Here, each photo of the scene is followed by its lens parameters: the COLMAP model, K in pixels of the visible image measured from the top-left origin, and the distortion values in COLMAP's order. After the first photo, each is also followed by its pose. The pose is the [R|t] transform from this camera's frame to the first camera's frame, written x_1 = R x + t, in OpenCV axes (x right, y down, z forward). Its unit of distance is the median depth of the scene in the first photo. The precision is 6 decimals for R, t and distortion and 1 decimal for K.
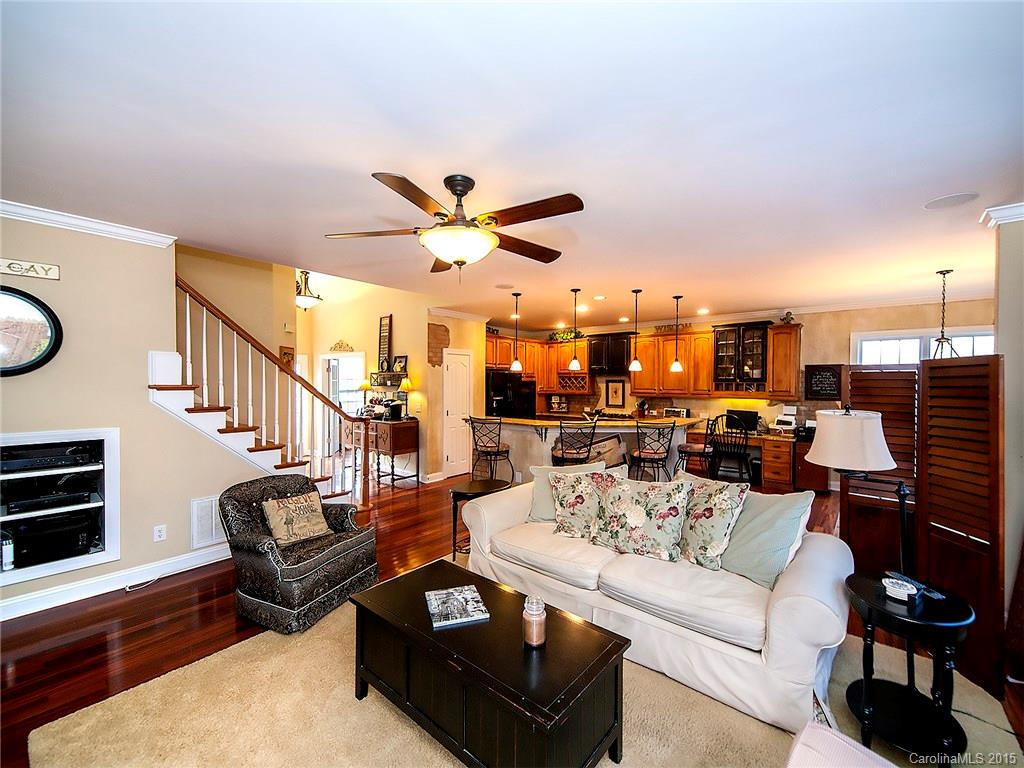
lens RADIAL K [[419.0, 0, 507.4], [0, 419.0, 386.6], [0, 0, 1]] dist [0.001791, 0.000004]
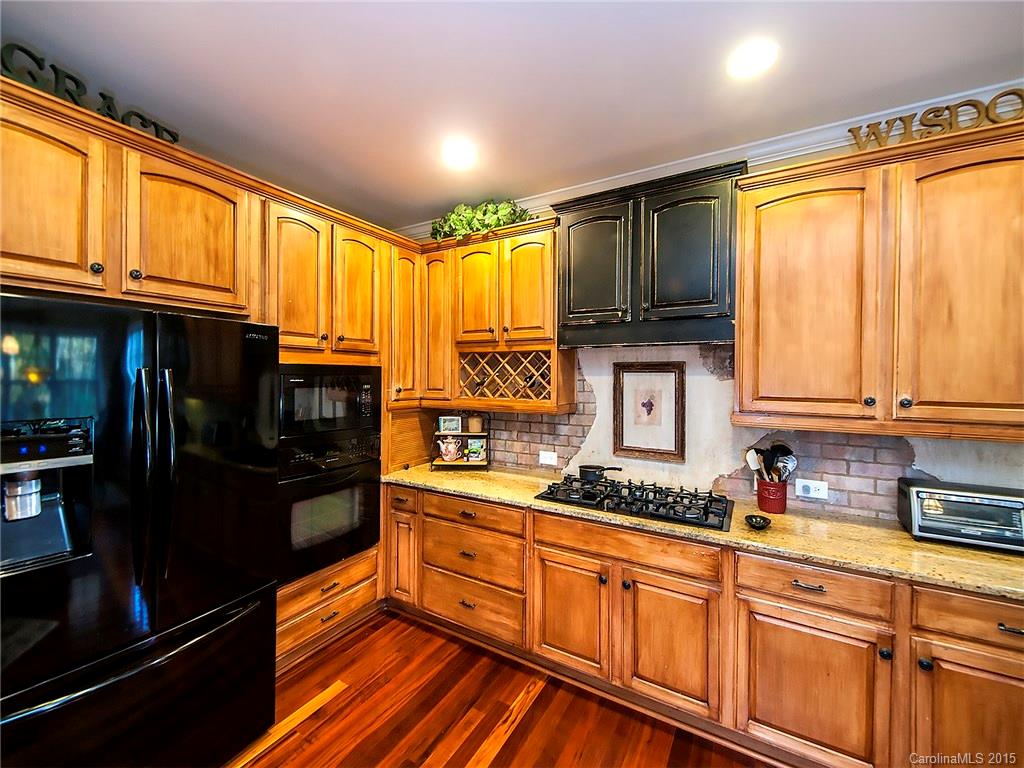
lens RADIAL K [[419.0, 0, 511.6], [0, 419.0, 380.6], [0, 0, 1]] dist [0.001791, 0.000004]
pose [[0.984831, -0.000852, 0.173517, 0.109206], [0.001506, 0.999992, -0.003636, -0.002995], [-0.173512, 0.003842, 0.984824, 0.701628]]
